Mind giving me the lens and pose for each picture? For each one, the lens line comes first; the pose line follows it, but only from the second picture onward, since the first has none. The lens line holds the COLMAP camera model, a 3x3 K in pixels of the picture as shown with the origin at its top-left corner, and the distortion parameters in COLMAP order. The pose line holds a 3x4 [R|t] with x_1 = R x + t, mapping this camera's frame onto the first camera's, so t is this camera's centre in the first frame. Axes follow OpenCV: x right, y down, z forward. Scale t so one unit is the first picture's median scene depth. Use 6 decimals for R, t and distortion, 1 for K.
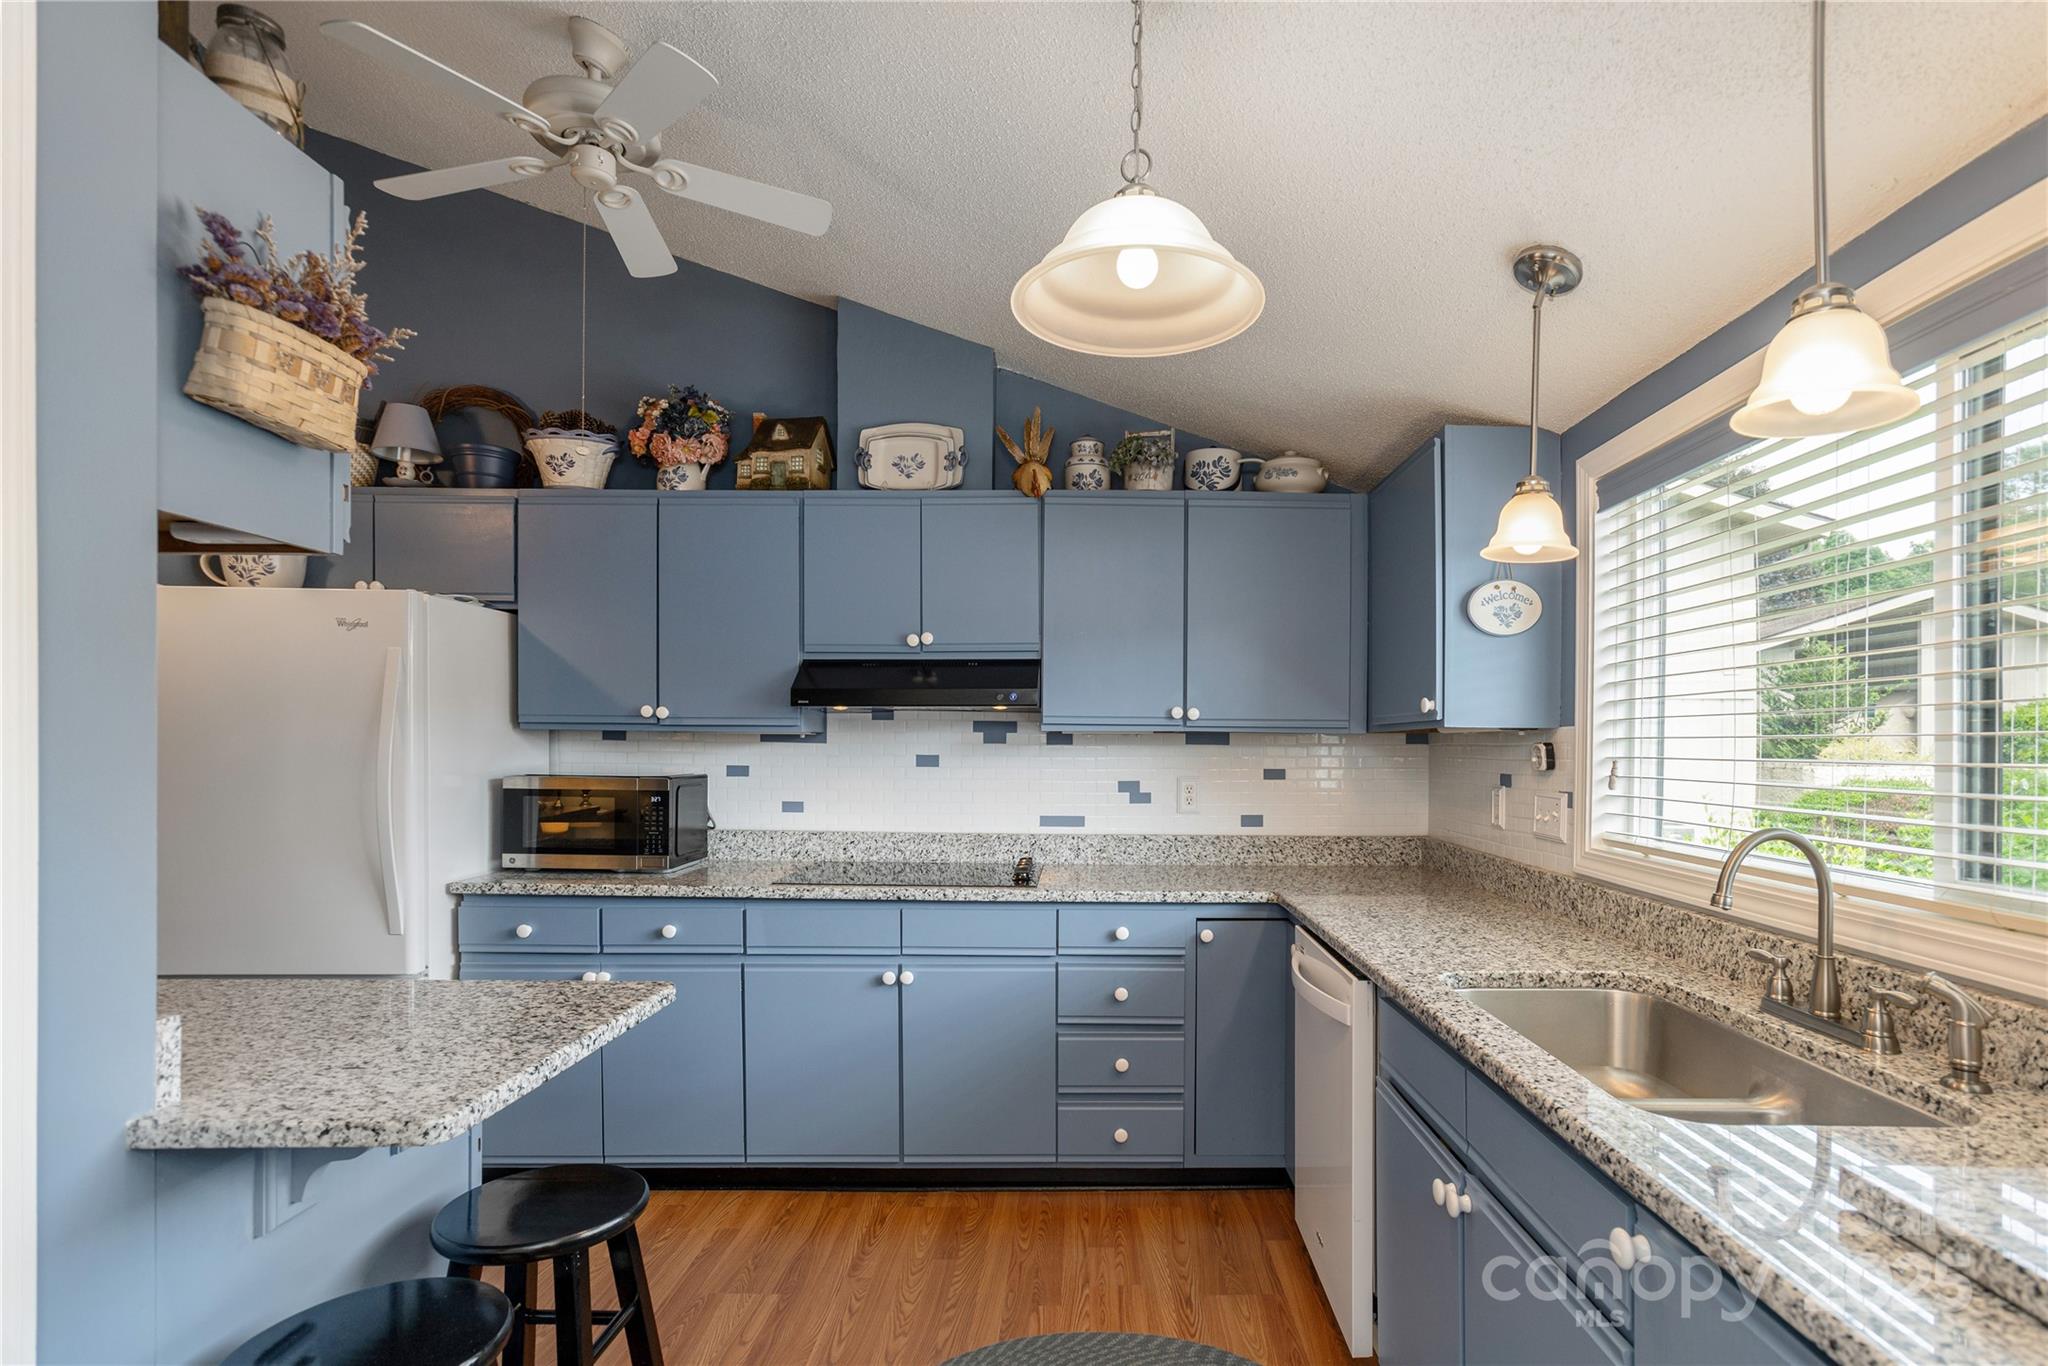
lens RADIAL K [[1003.6, 0, 1060.6], [0, 1003.6, 750.2], [0, 0, 1]] dist [-0.009099, 0.000532]
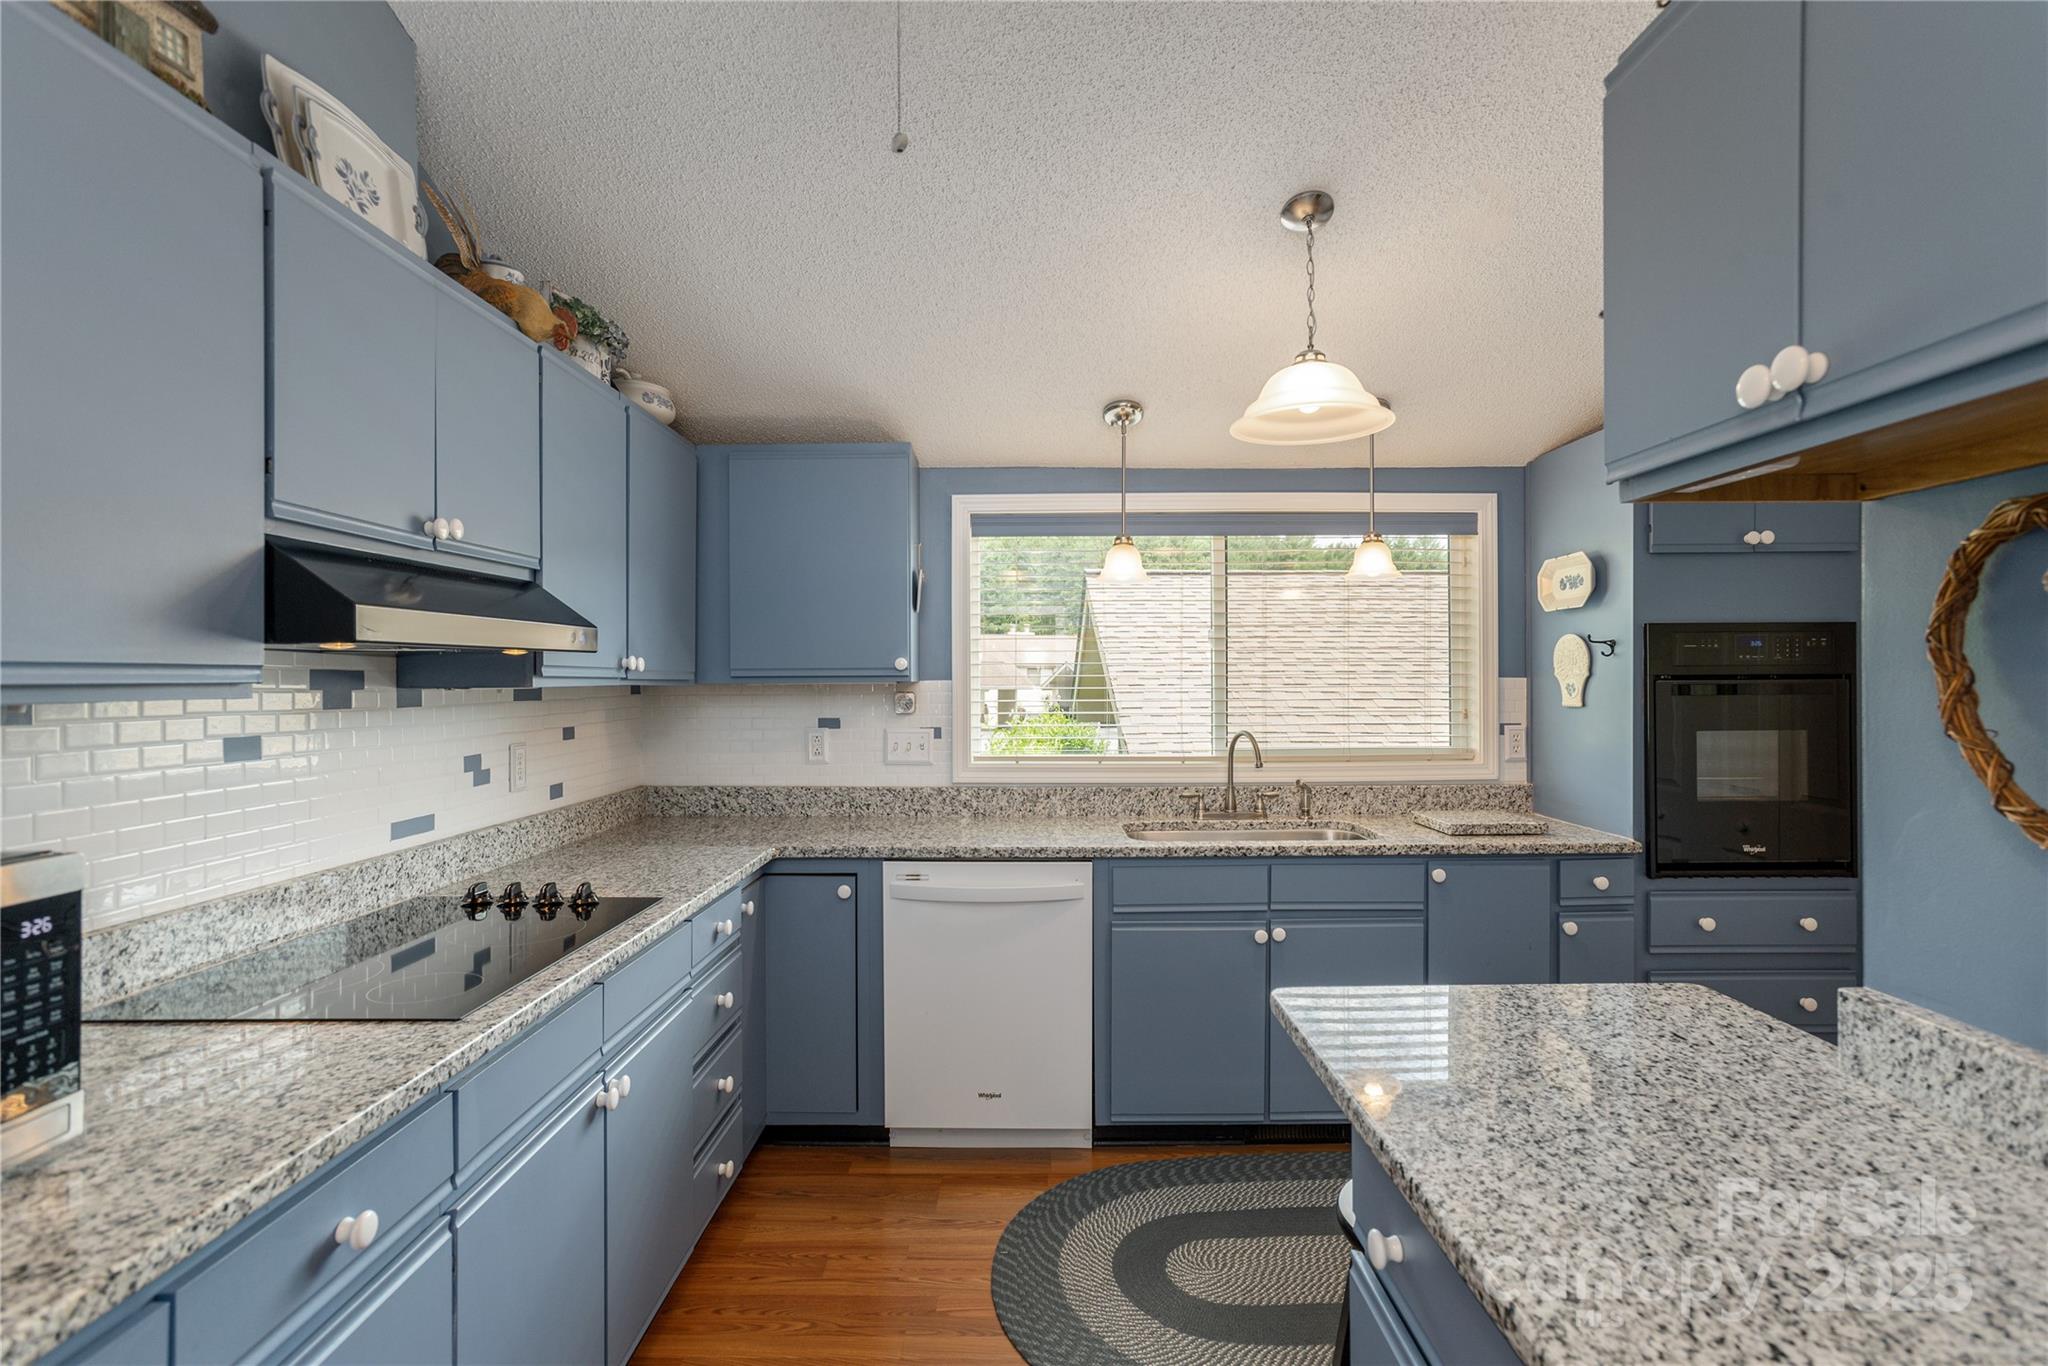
lens RADIAL K [[1003.6, 0, 1027.0], [0, 1003.6, 671.4], [0, 0, 1]] dist [-0.009099, 0.000532]
pose [[-0.004380, 0.000110, 0.999990, -0.705046], [0.009013, 0.999959, -0.000070, -0.027330], [-0.999950, 0.009013, -0.004381, 0.678379]]
